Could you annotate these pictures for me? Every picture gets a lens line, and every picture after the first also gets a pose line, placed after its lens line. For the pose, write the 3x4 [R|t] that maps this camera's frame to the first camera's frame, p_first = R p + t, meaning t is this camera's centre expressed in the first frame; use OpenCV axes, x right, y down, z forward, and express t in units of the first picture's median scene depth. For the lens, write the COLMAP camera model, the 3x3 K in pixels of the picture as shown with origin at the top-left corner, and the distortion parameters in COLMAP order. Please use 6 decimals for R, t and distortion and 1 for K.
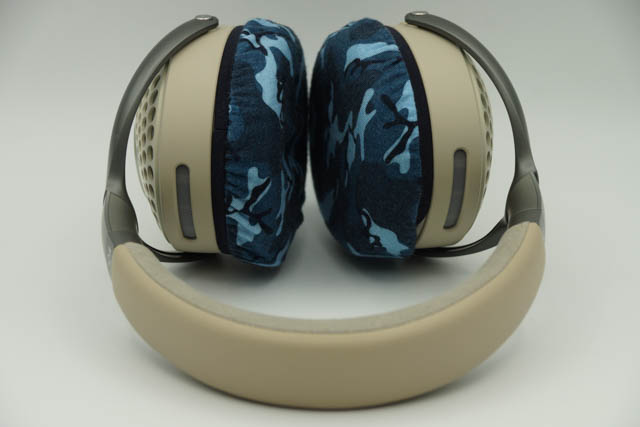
lens RADIAL K [[1935.9, 0, 324.6], [0, 1935.9, 212.6], [0, 0, 1]] dist [0.904257, 0.000000]
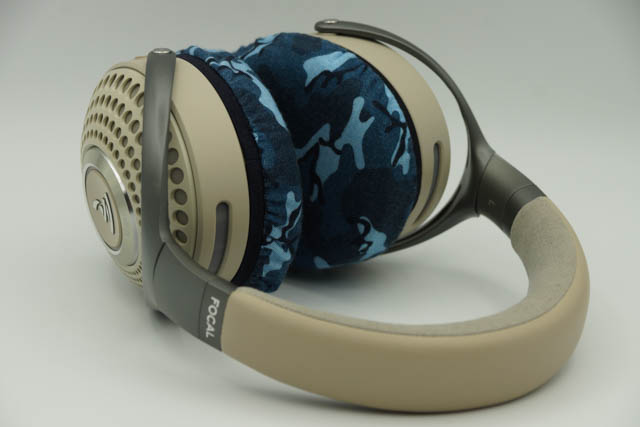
lens RADIAL K [[1935.9, 0, 325.3], [0, 1935.9, 210.9], [0, 0, 1]] dist [0.904257, 0.000000]
pose [[0.818441, -0.169378, 0.549059, -0.553739], [0.173560, 0.983805, 0.044779, -0.053997], [-0.547752, 0.058646, 0.834583, 0.175471]]
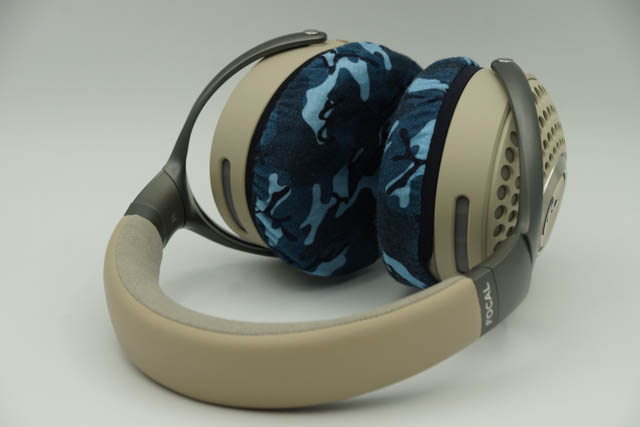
lens RADIAL K [[1935.9, 0, 321.0], [0, 1935.9, 218.2], [0, 0, 1]] dist [0.904257, 0.000000]
pose [[0.837241, 0.197665, -0.509858, 0.523564], [-0.204274, 0.977938, 0.043693, -0.050363], [0.507247, 0.067569, 0.859148, 0.104535]]
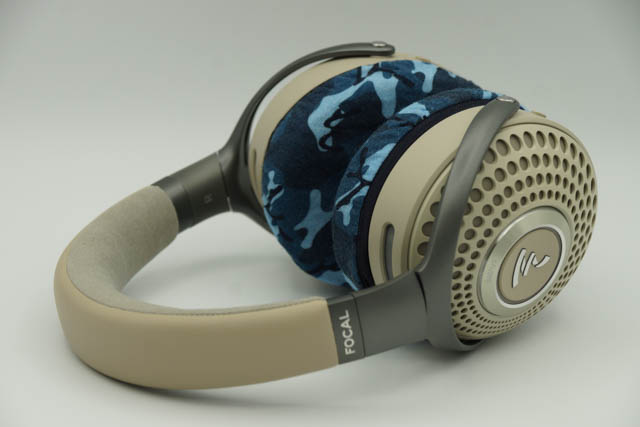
lens RADIAL K [[1935.9, 0, 319.8], [0, 1935.9, 208.4], [0, 0, 1]] dist [0.904257, 0.000000]
pose [[0.432559, 0.321287, -0.842417, 0.877478], [-0.342781, 0.922794, 0.175933, -0.200153], [0.833903, 0.212663, 0.509294, 0.474415]]
